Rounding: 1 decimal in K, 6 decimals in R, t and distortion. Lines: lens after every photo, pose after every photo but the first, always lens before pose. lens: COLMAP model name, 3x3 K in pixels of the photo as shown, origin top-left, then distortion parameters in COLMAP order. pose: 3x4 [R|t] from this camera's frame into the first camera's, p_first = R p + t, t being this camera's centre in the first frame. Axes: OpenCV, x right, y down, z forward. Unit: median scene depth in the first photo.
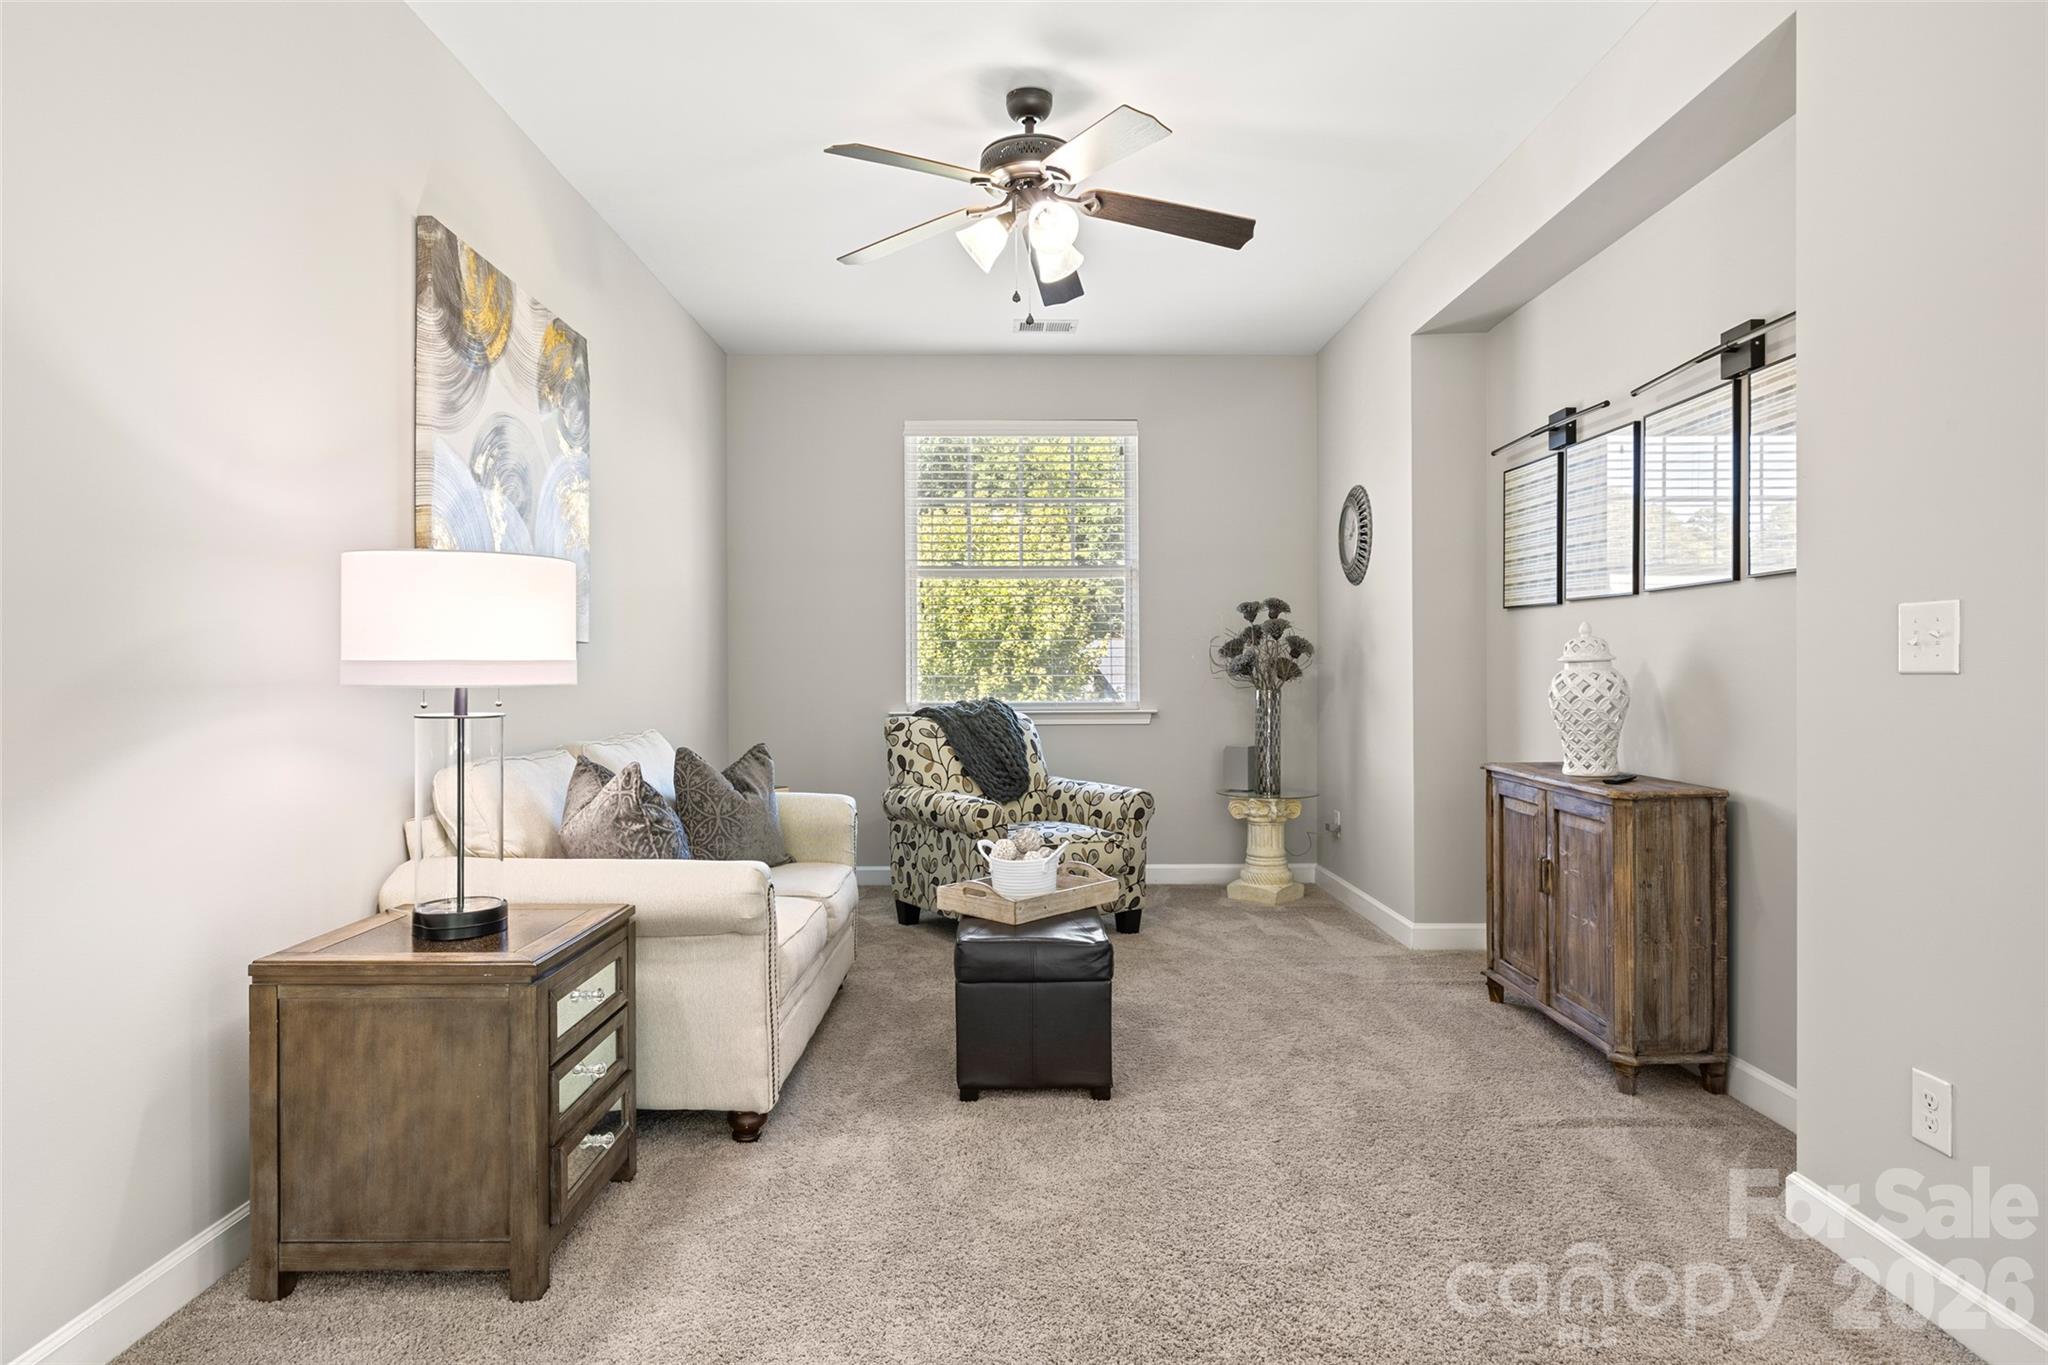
lens RADIAL K [[1121.0, 0, 1013.6], [0, 1121.0, 685.7], [0, 0, 1]] dist [0.001311, 0.002127]
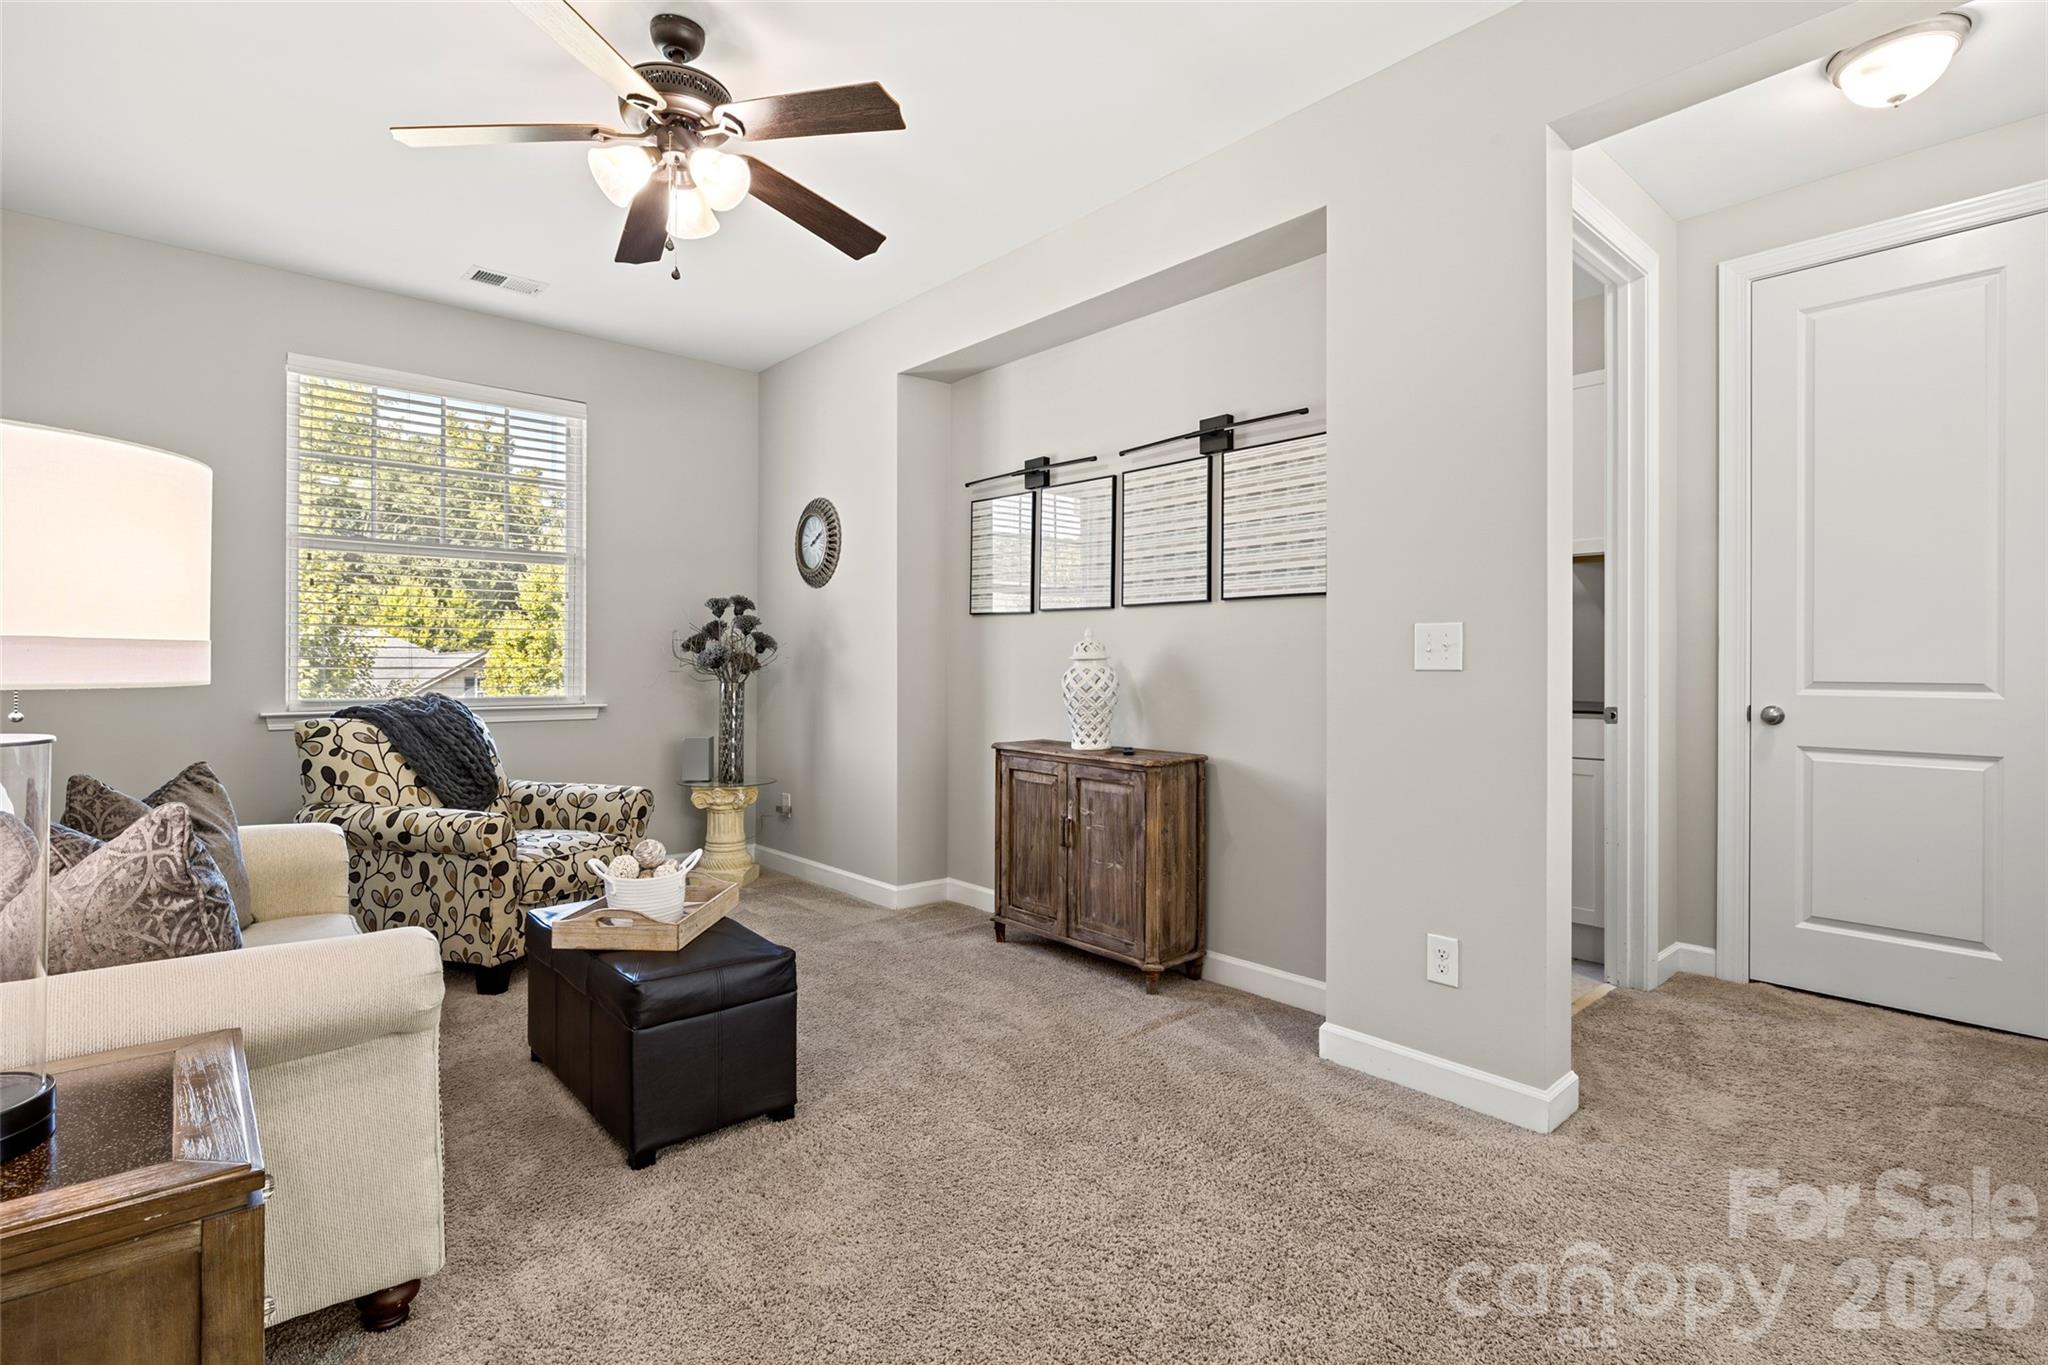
lens RADIAL K [[980.1, 0, 1022.0], [0, 980.1, 668.5], [0, 0, 1]] dist [-0.005923, 0.002098]
pose [[0.755616, 0.004207, 0.655002, -0.281671], [0.002033, 0.999959, -0.008768, -0.001897], [-0.655012, 0.007957, 0.755577, 0.221736]]
